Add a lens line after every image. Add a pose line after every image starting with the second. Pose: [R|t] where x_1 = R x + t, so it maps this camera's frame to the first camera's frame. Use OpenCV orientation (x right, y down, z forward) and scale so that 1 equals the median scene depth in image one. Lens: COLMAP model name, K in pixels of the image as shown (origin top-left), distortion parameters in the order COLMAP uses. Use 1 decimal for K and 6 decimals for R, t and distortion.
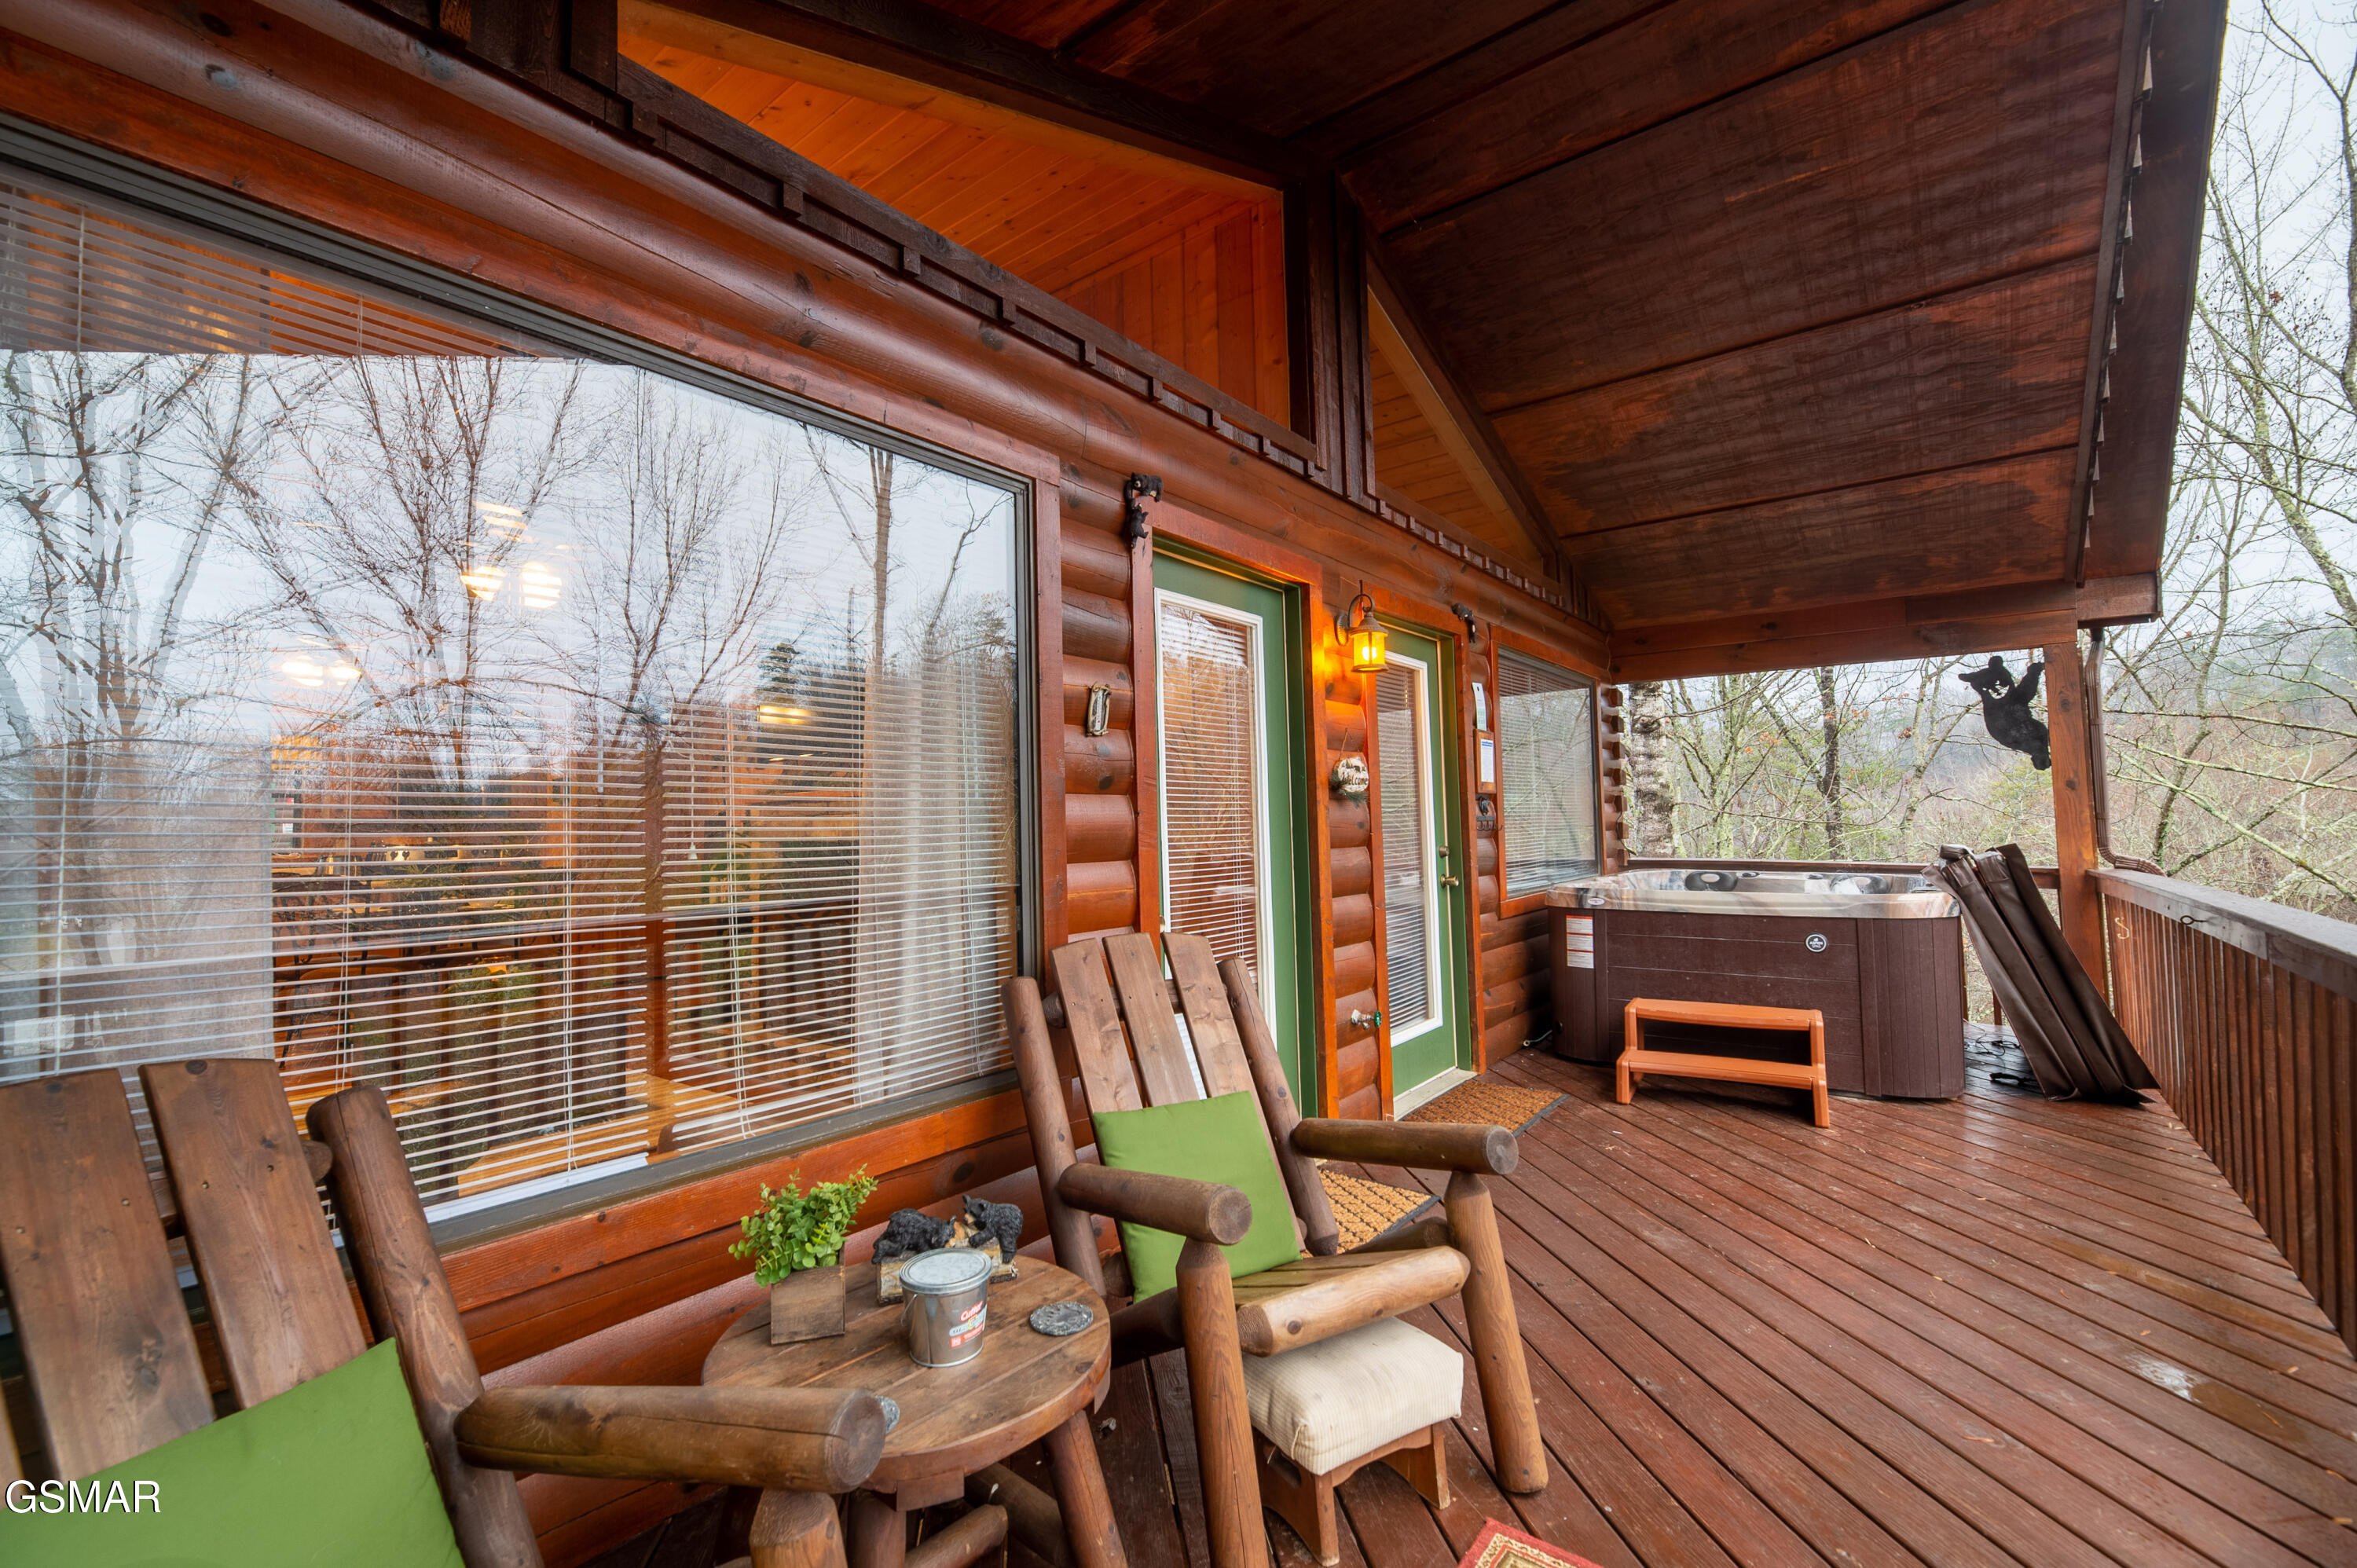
lens RADIAL K [[967.5, 0, 1193.5], [0, 967.5, 801.2], [0, 0, 1]] dist [-0.002025, 0.000000]
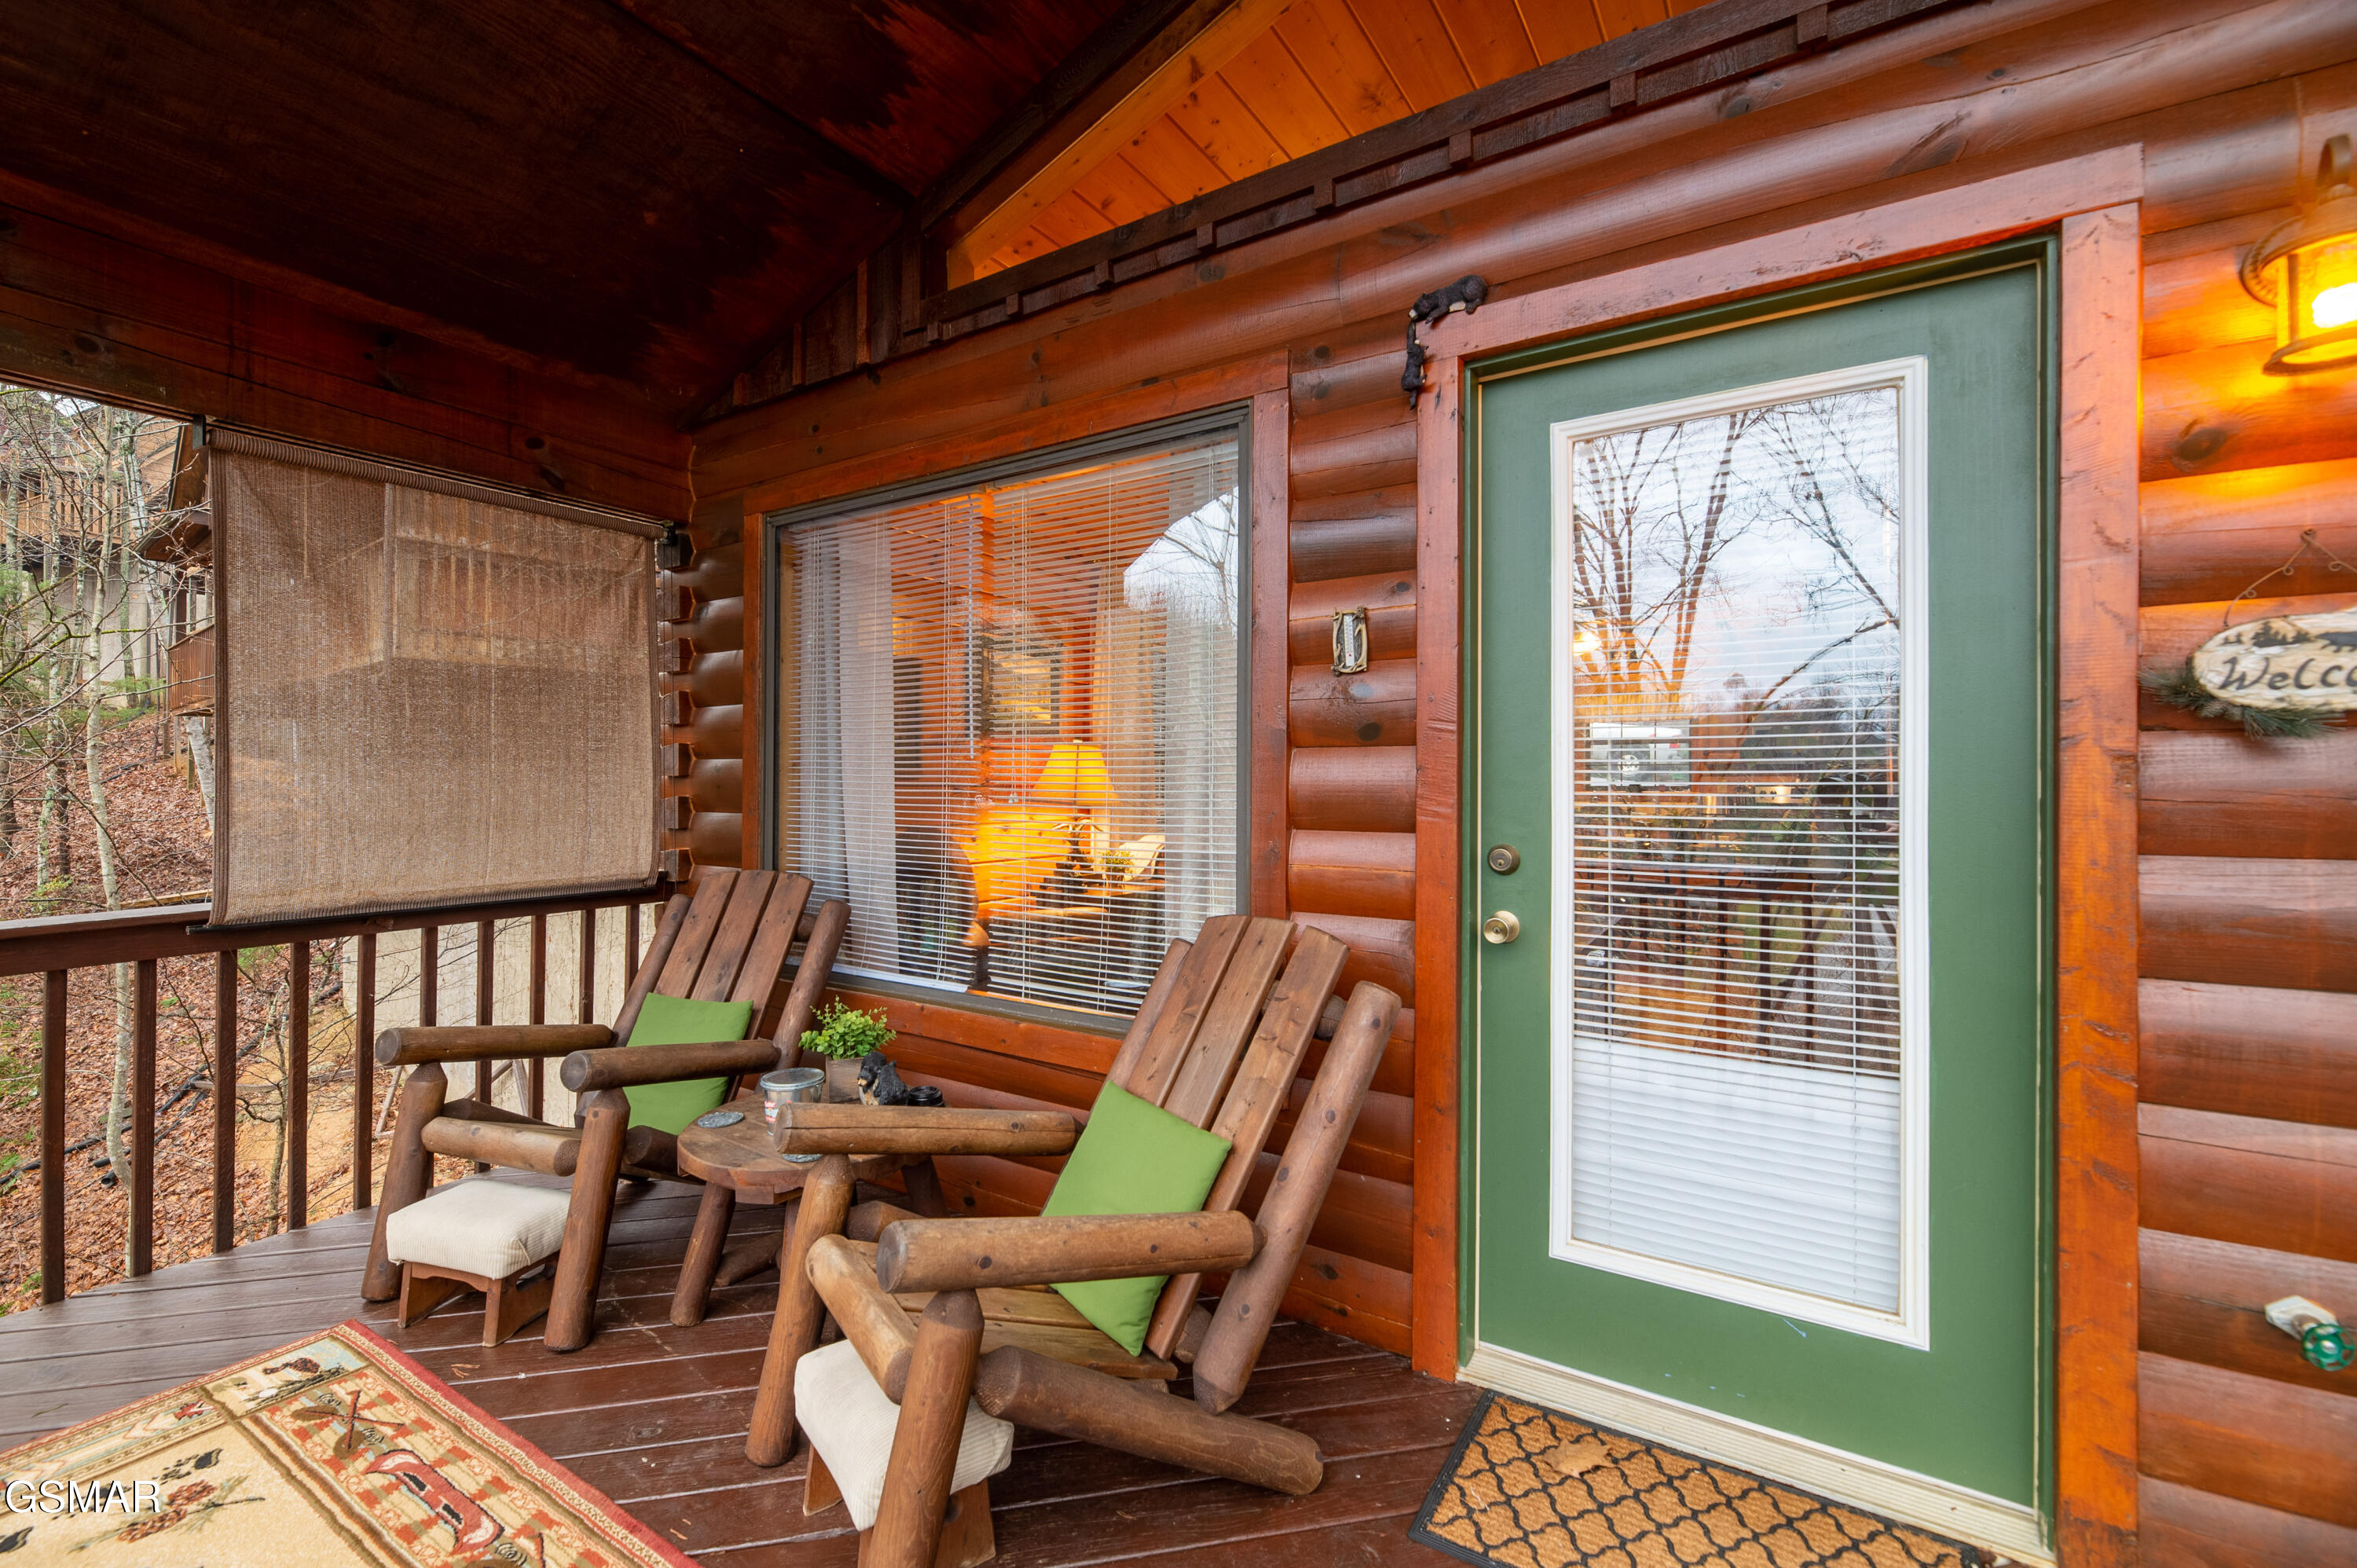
lens RADIAL K [[967.5, 0, 1193.5], [0, 967.5, 801.2], [0, 0, 1]] dist [-0.002025, 0.000000]
pose [[0.123091, 0.007663, -0.992366, 0.631999], [0.019829, 0.999752, 0.010179, 0.023040], [0.992197, -0.020930, 0.122908, 0.727831]]
